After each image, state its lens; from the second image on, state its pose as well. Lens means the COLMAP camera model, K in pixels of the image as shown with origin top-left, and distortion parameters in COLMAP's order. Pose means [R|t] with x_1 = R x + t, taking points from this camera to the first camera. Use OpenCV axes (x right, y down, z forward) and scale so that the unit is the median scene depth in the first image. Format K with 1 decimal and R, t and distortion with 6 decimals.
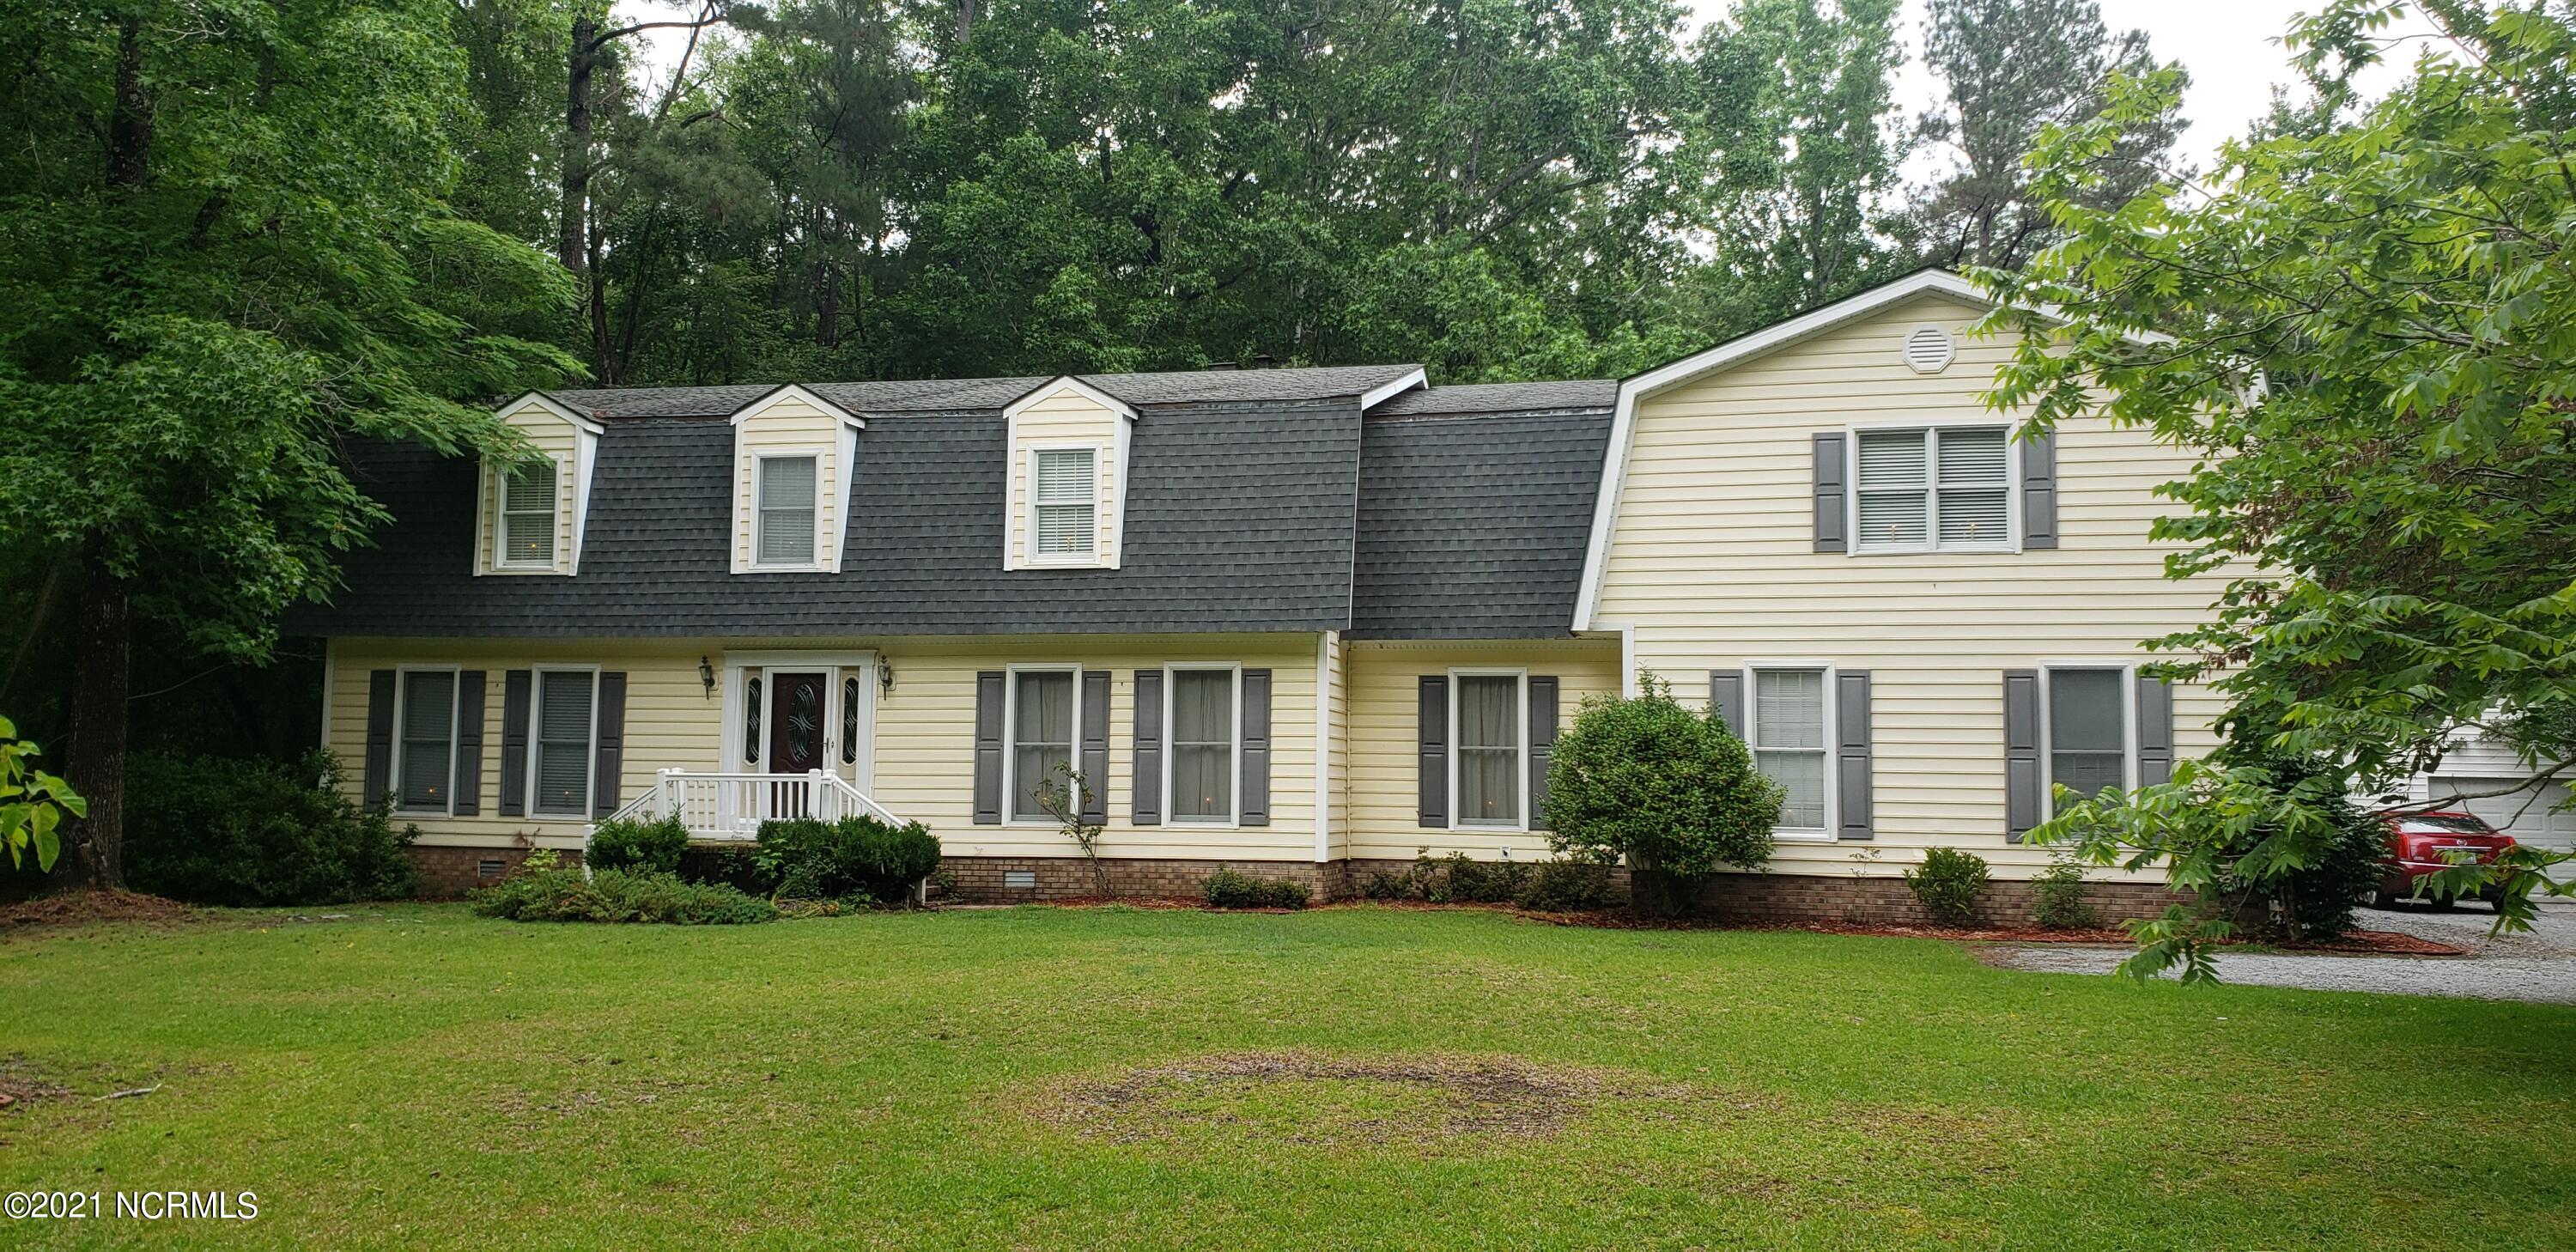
lens RADIAL K [[1849.7, 0, 1288.0], [0, 1849.7, 626.0], [0, 0, 1]] dist [0.152121, -0.253807]
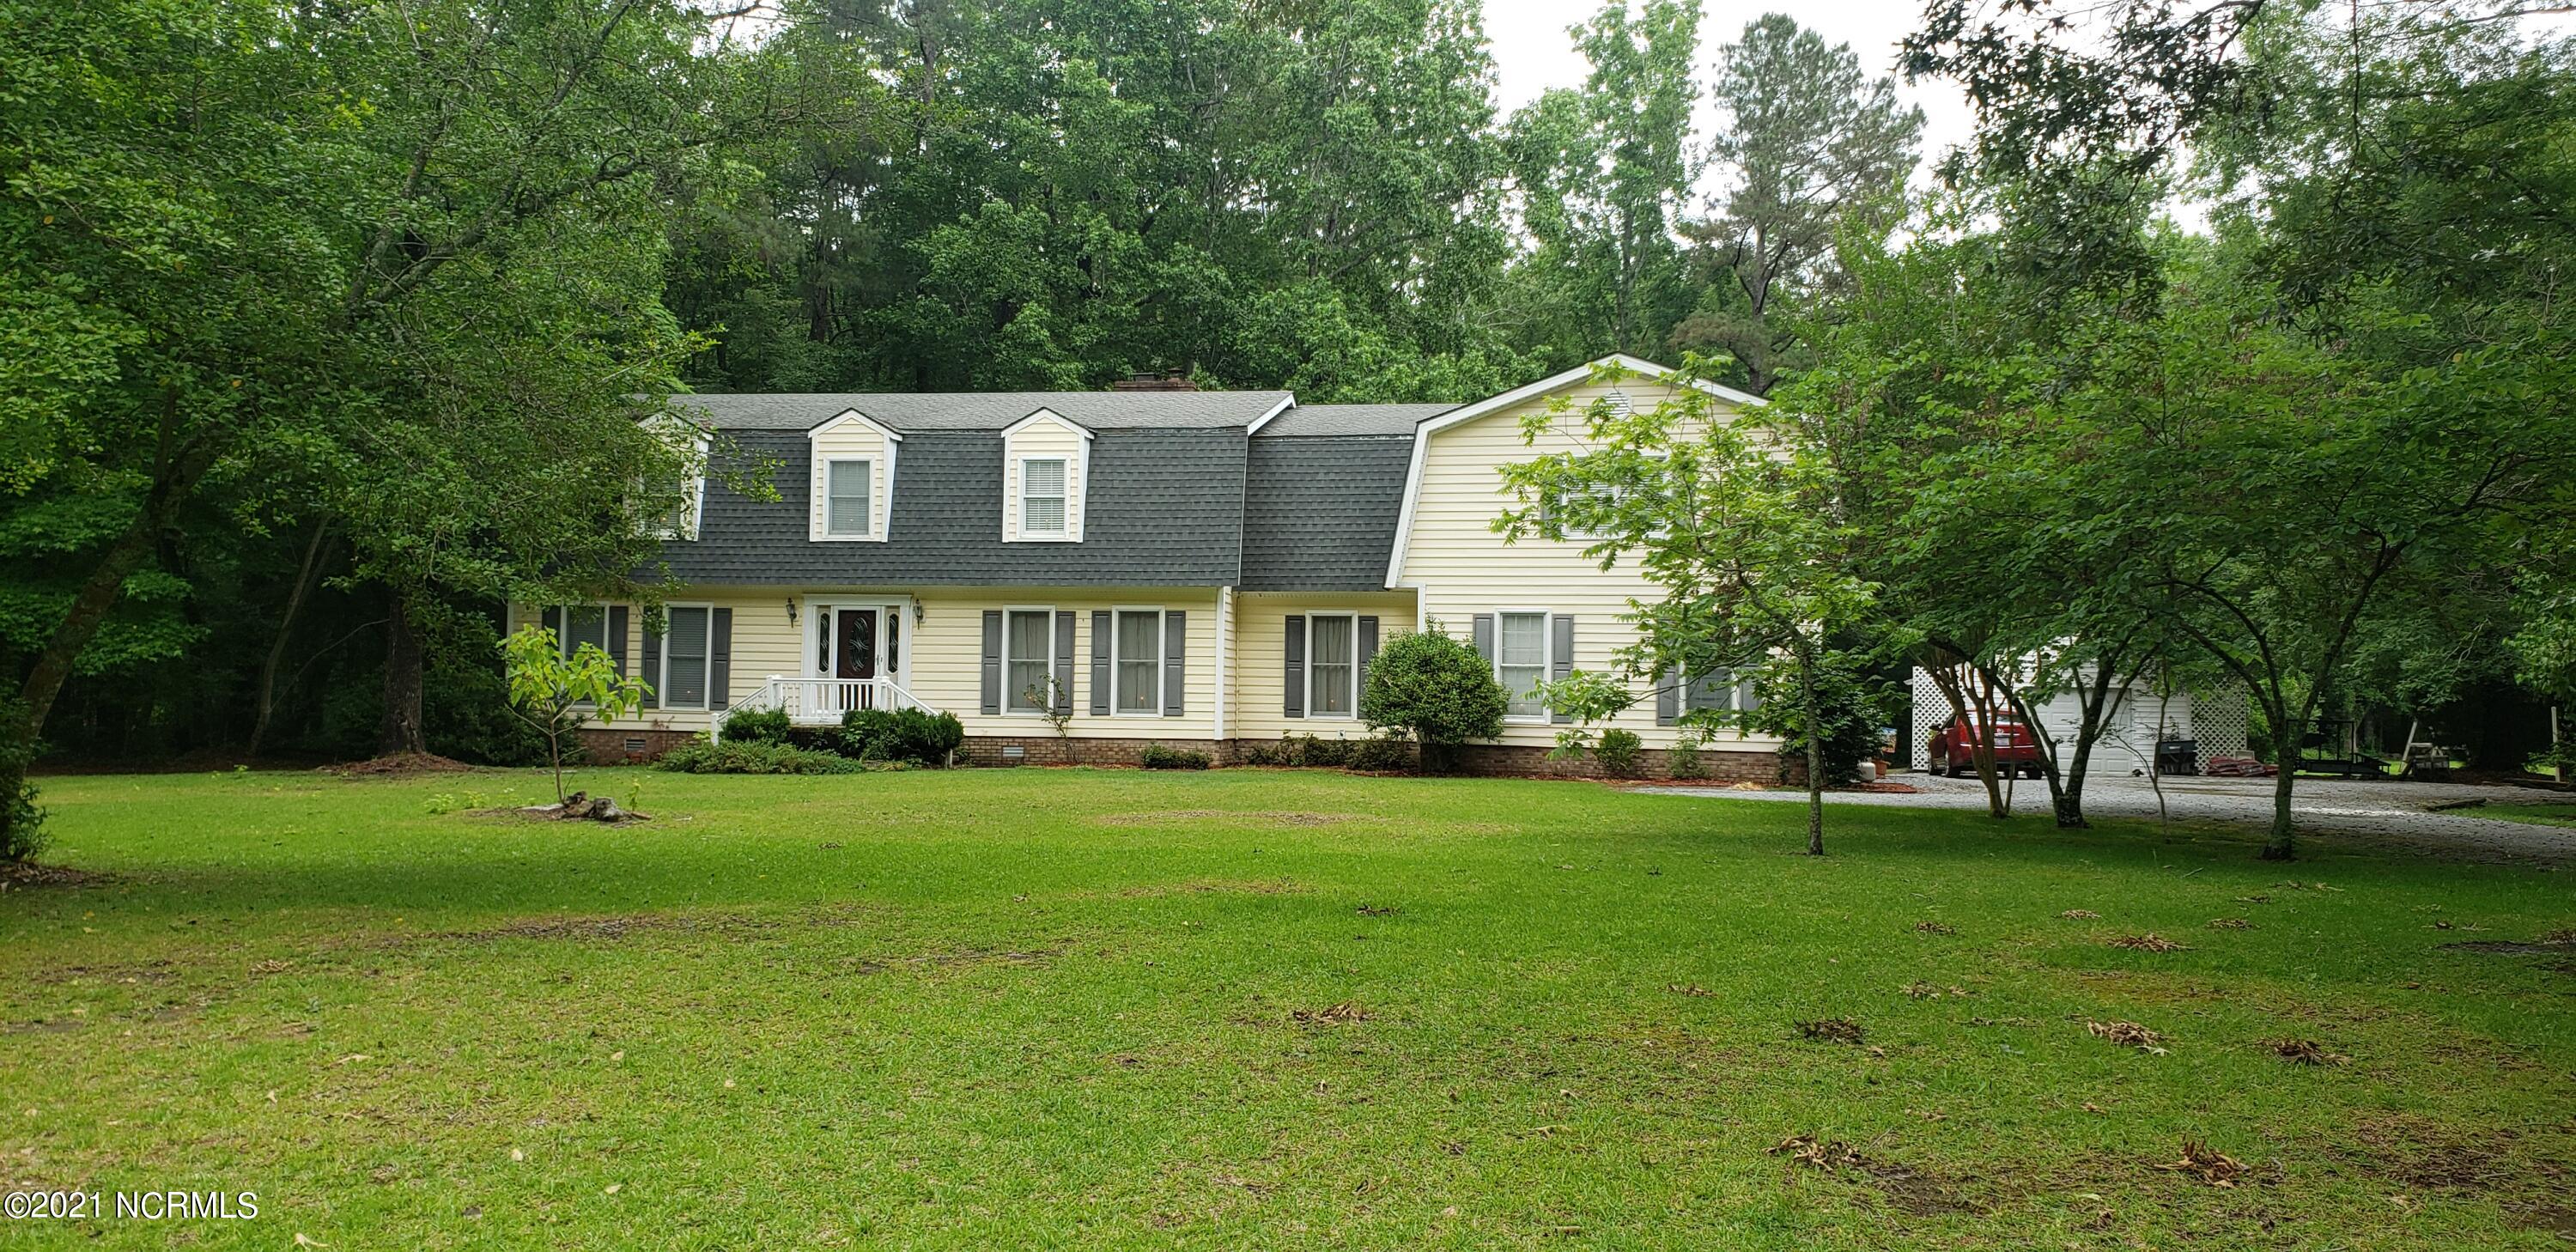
lens RADIAL K [[1849.7, 0, 1288.0], [0, 1849.7, 626.0], [0, 0, 1]] dist [0.152121, -0.253807]
pose [[0.998228, 0.005237, 0.059272, -0.014631], [-0.007999, 0.998888, 0.046456, -0.033464], [-0.058962, -0.046848, 0.997160, -0.475204]]
